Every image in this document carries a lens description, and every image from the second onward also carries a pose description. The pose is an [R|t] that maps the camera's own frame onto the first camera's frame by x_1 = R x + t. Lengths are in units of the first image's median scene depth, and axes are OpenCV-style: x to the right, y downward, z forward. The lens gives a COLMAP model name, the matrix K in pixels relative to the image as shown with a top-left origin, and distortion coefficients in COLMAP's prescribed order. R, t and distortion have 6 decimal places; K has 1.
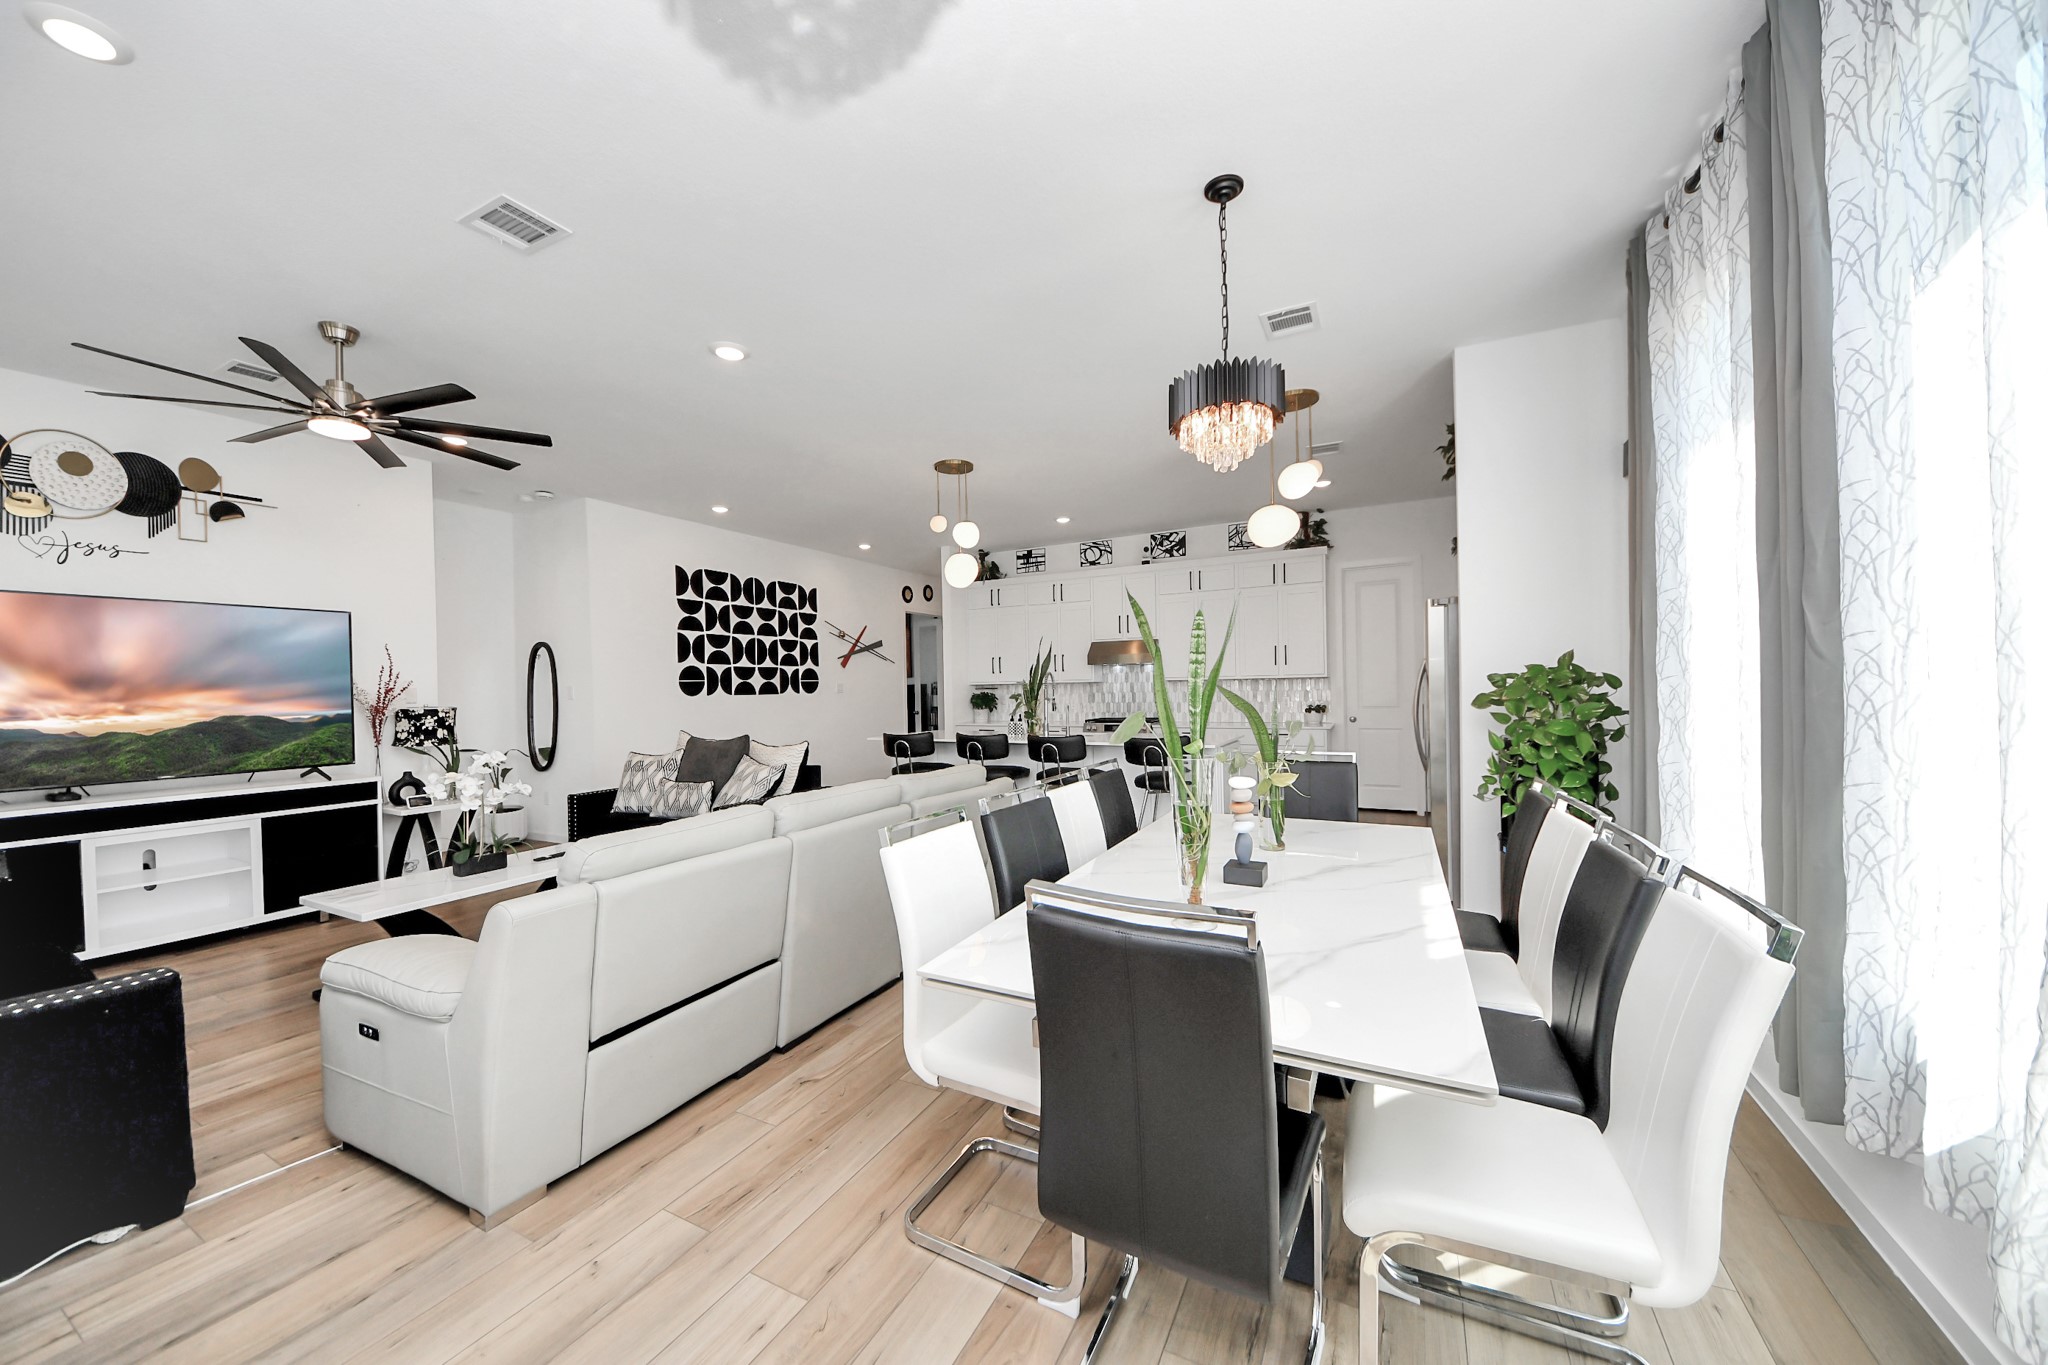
lens RADIAL K [[730.2, 0, 1031.0], [0, 730.2, 686.1], [0, 0, 1]] dist [-0.009011, -0.003085]
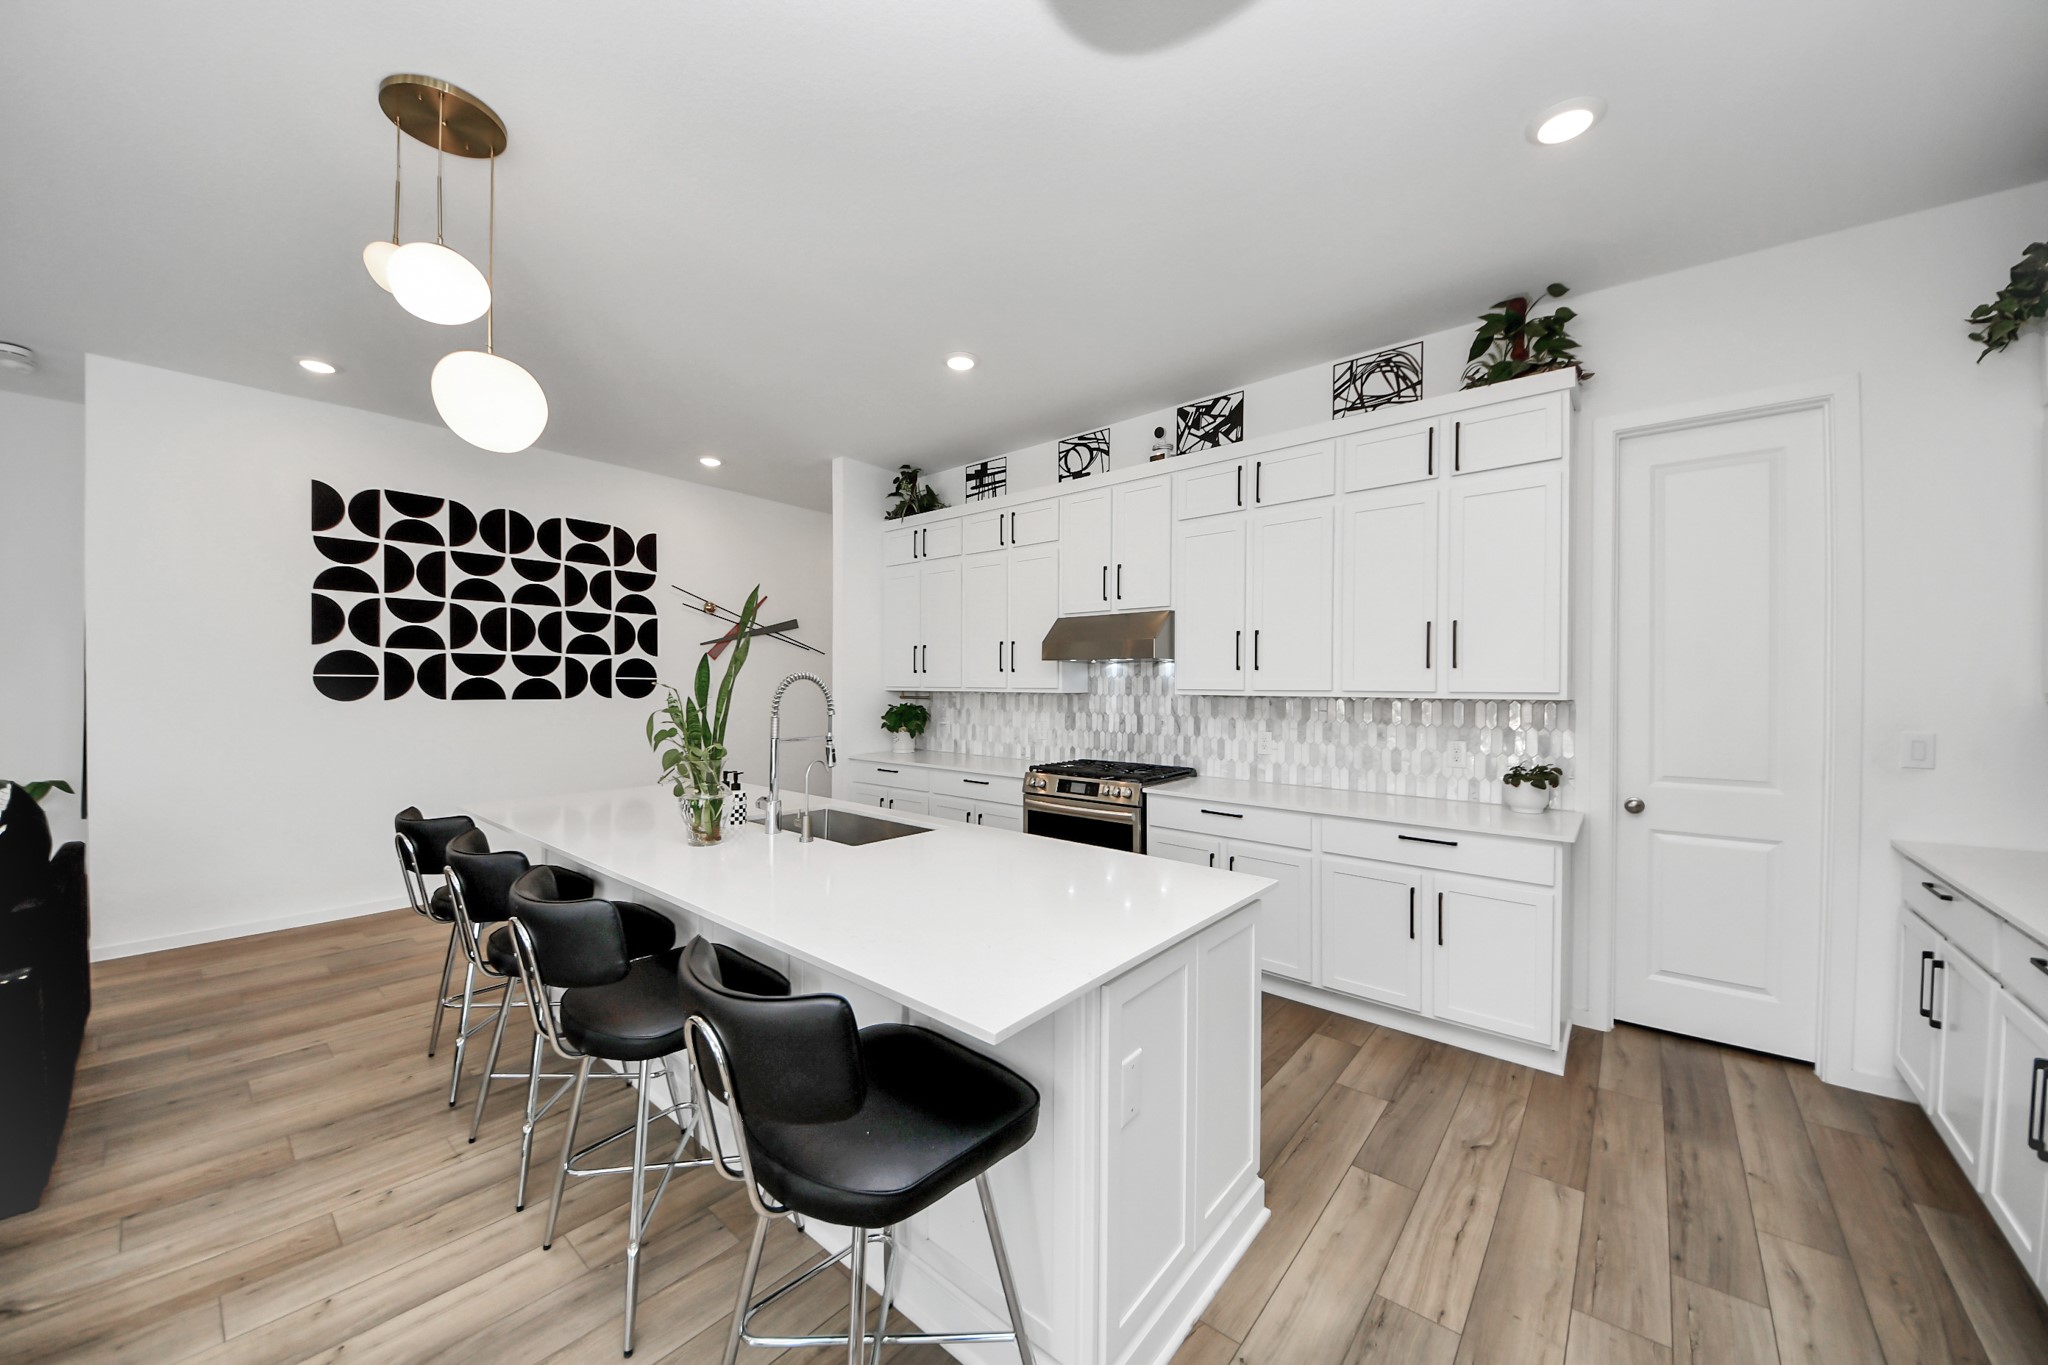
lens RADIAL K [[730.2, 0, 1029.8], [0, 730.2, 686.3], [0, 0, 1]] dist [-0.009011, -0.003085]
pose [[0.973778, 0.025222, -0.226098, 0.188844], [-0.024181, 0.999680, 0.007372, -0.014367], [0.226212, -0.001712, 0.974077, 0.492845]]
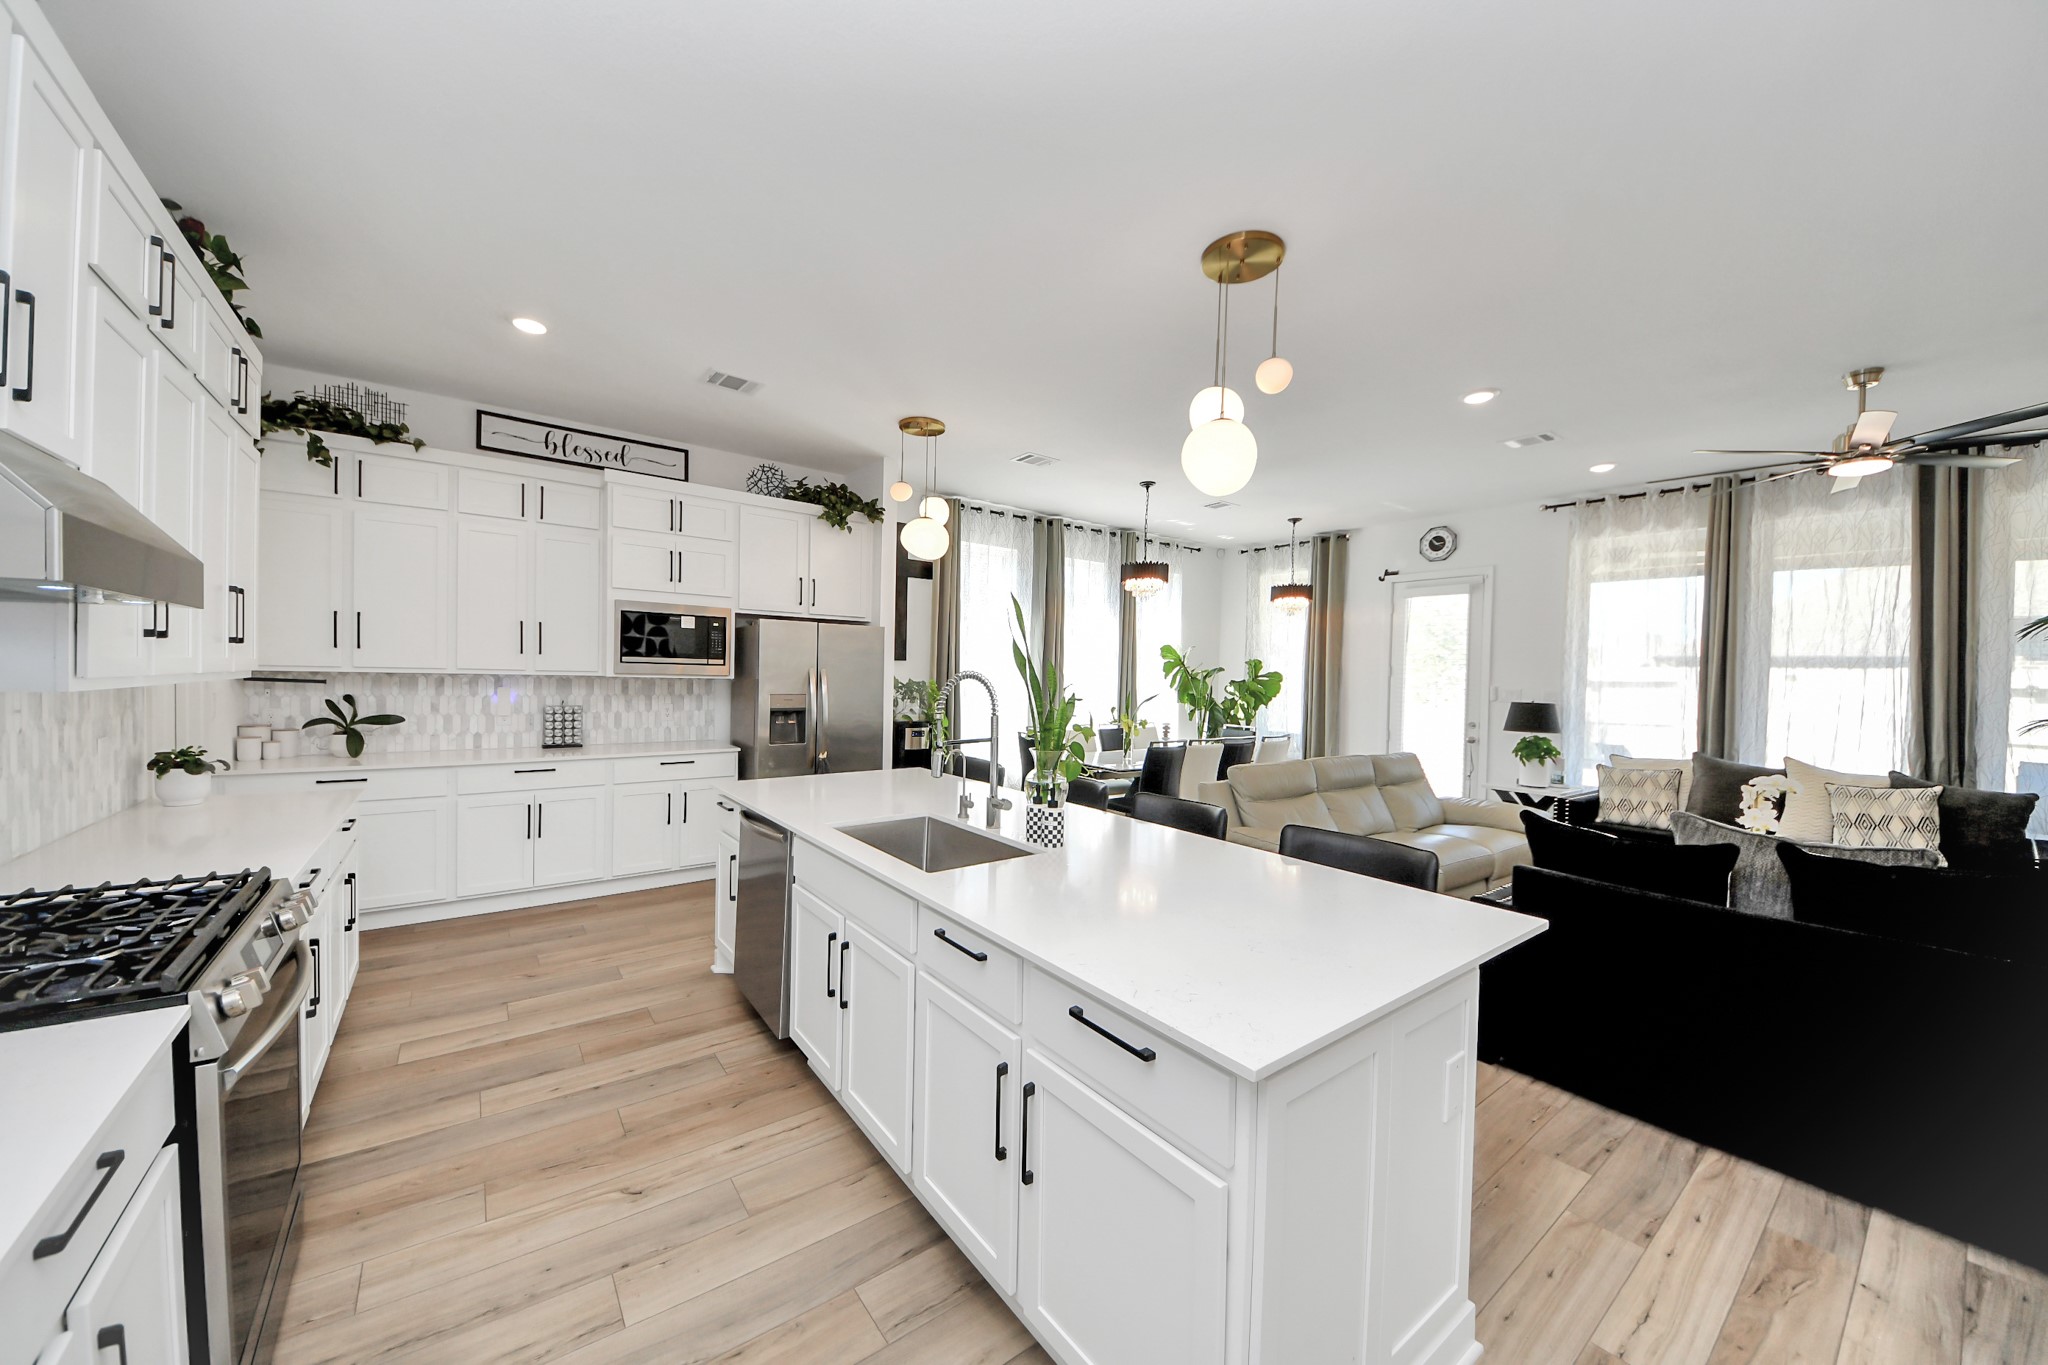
lens RADIAL K [[730.2, 0, 1041.7], [0, 730.2, 686.0], [0, 0, 1]] dist [-0.009011, -0.003085]
pose [[-0.910669, -0.008311, 0.413054, -0.138374], [-0.006989, 0.999964, 0.004711, -0.012039], [-0.413078, 0.001403, -0.910694, 1.049393]]
